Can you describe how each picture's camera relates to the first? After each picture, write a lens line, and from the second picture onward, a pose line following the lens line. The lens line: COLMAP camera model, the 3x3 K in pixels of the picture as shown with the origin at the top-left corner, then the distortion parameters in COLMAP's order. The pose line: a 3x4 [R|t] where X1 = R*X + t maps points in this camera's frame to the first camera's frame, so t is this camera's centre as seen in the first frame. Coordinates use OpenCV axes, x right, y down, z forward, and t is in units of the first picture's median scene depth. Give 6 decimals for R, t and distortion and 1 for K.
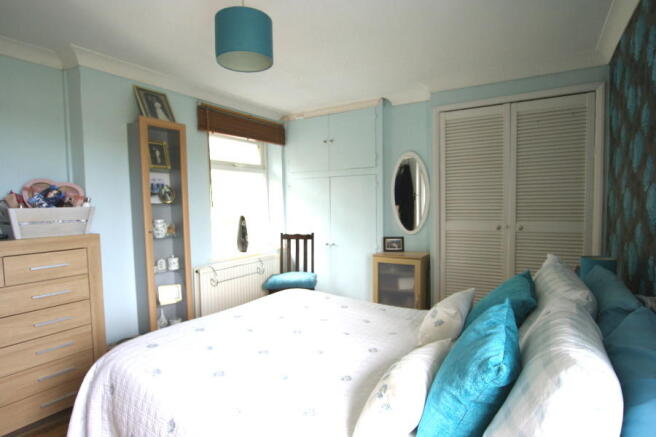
lens RADIAL K [[363.1, 0, 326.1], [0, 363.1, 218.3], [0, 0, 1]] dist [-0.002125, -0.001129]
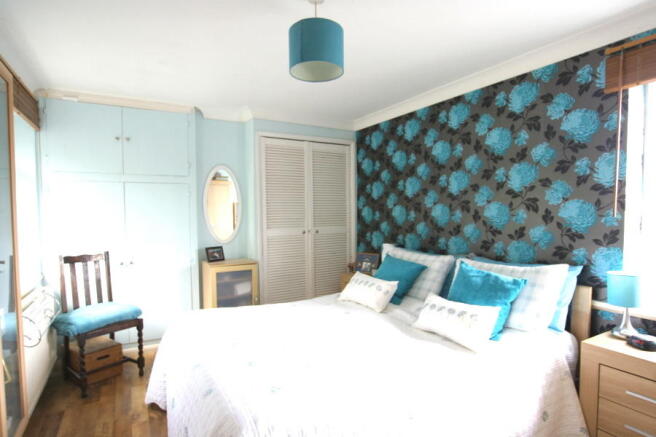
lens RADIAL K [[363.1, 0, 326.5], [0, 363.1, 218.5], [0, 0, 1]] dist [-0.002125, -0.001129]
pose [[0.492878, -0.005215, 0.870083, -0.583609], [0.039317, 0.999094, -0.016283, 0.000860], [-0.869209, 0.042235, 0.492637, 0.238915]]
